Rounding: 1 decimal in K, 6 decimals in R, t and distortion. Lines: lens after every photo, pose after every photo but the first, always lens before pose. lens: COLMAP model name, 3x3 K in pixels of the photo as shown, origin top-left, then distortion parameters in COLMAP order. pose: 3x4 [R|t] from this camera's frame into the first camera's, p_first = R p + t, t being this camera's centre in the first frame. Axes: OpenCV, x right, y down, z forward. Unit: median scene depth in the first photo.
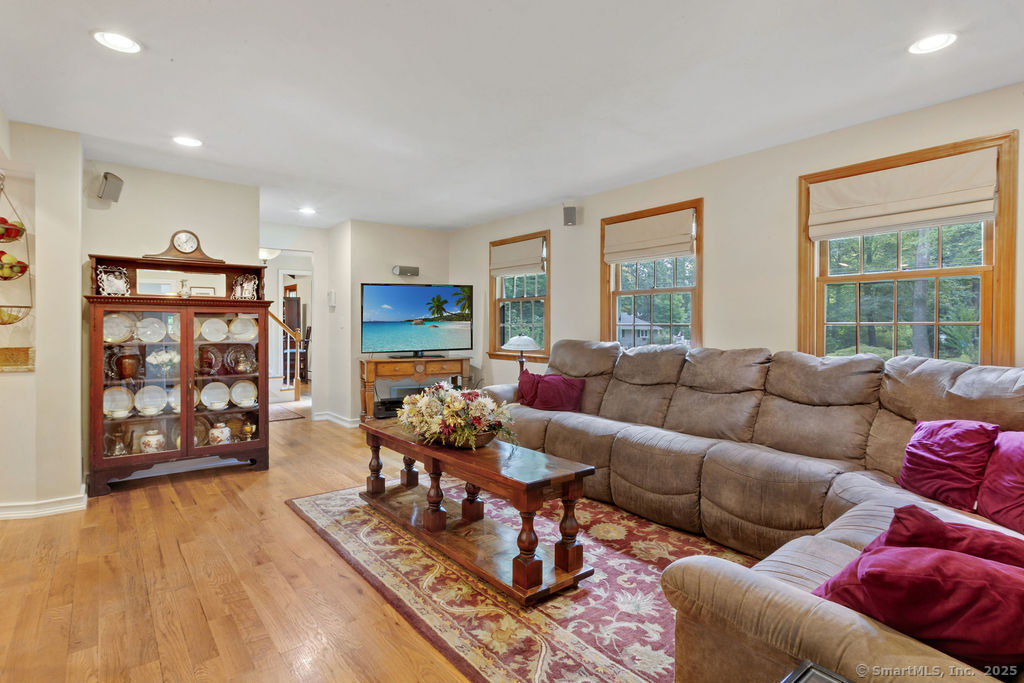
lens RADIAL K [[505.9, 0, 511.1], [0, 505.9, 328.2], [0, 0, 1]] dist [-0.002318, 0.001064]
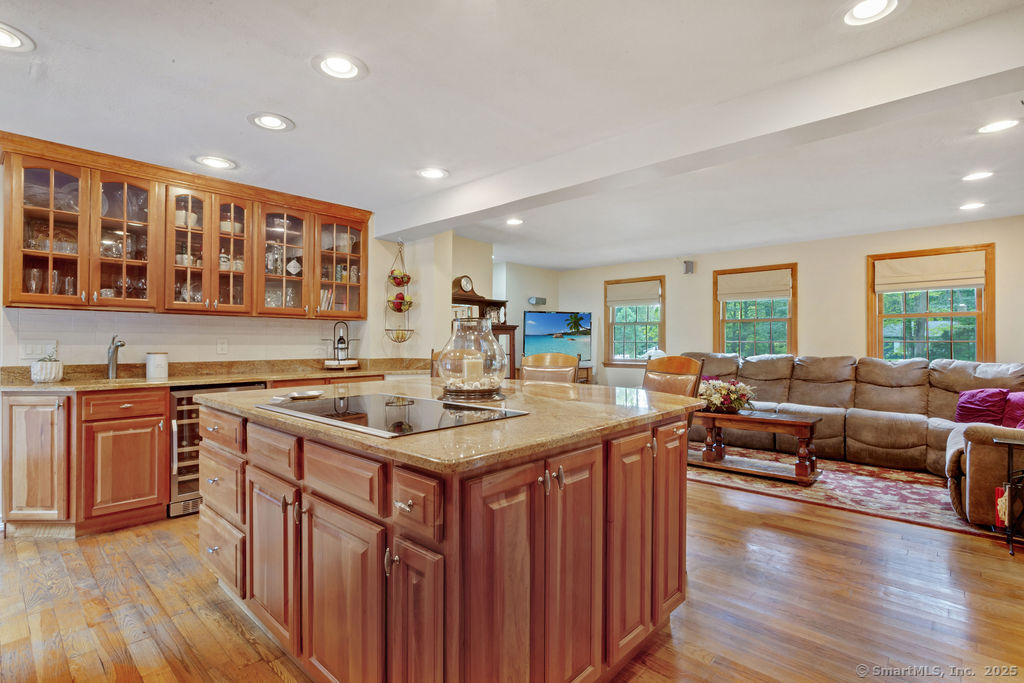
lens RADIAL K [[505.9, 0, 481.7], [0, 505.9, 334.3], [0, 0, 1]] dist [-0.002318, 0.001064]
pose [[0.989087, 0.002934, 0.147306, -1.110892], [0.000300, 0.999760, -0.021926, 0.004160], [-0.147335, 0.021731, 0.988848, -0.563157]]
